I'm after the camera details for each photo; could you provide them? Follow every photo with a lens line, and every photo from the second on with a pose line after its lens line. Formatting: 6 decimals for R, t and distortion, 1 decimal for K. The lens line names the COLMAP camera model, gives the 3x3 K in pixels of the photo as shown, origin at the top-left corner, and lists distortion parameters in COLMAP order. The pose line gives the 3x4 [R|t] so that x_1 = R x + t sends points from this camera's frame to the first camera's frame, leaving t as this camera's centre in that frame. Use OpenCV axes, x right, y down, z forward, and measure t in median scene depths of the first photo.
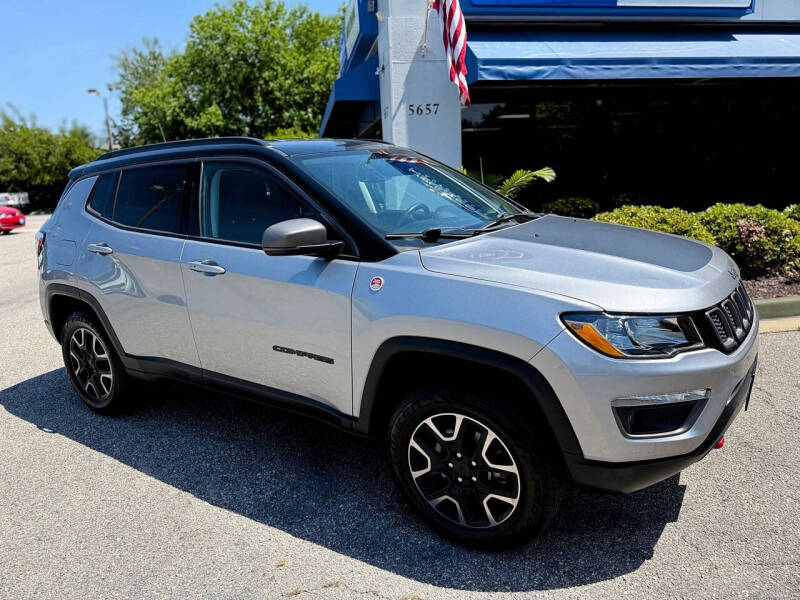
lens RADIAL K [[576.8, 0, 397.1], [0, 576.8, 300.5], [0, 0, 1]] dist [0.003220, 0.000102]
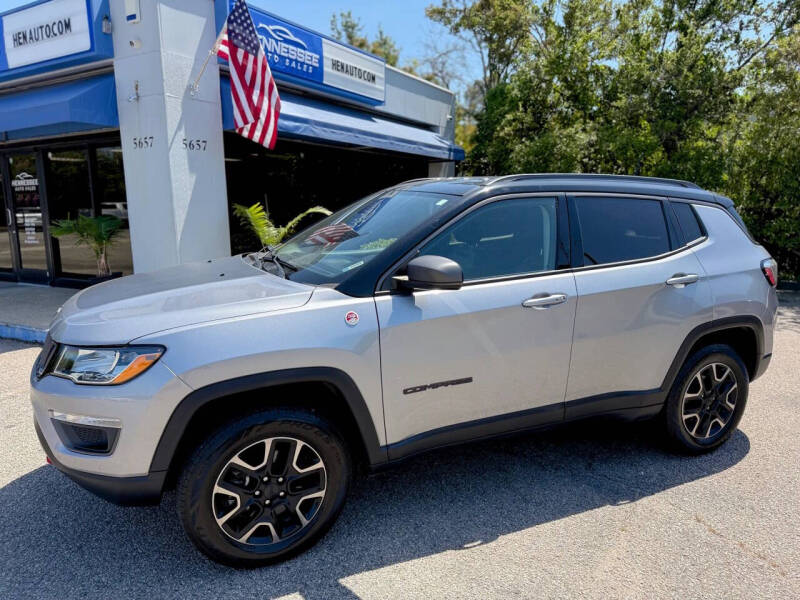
lens RADIAL K [[598.7, 0, 400.0], [0, 598.7, 300.0], [0, 0, 1]] dist [0.006079, -0.005135]
pose [[0.622205, -0.086193, 0.778095, -0.531771], [0.144994, 0.989412, -0.006343, -0.003478], [-0.769310, 0.116766, 0.628115, 0.086805]]
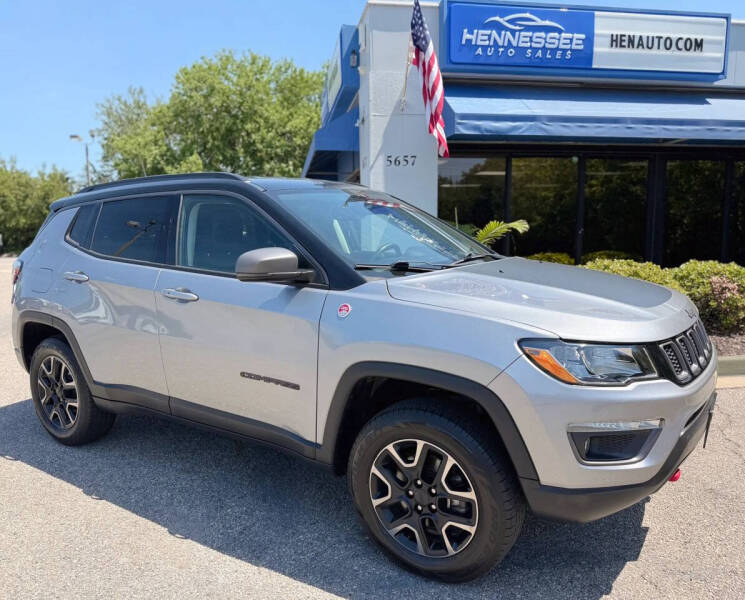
lens RADIAL K [[592.3, 0, 371.8], [0, 592.3, 310.7], [0, 0, 1]] dist [0.016682, -0.013042]
pose [[0.999441, 0.033294, -0.003100, 0.005521], [-0.033435, 0.996194, -0.080497, 0.017400], [0.000408, 0.080556, 0.996750, -0.018635]]
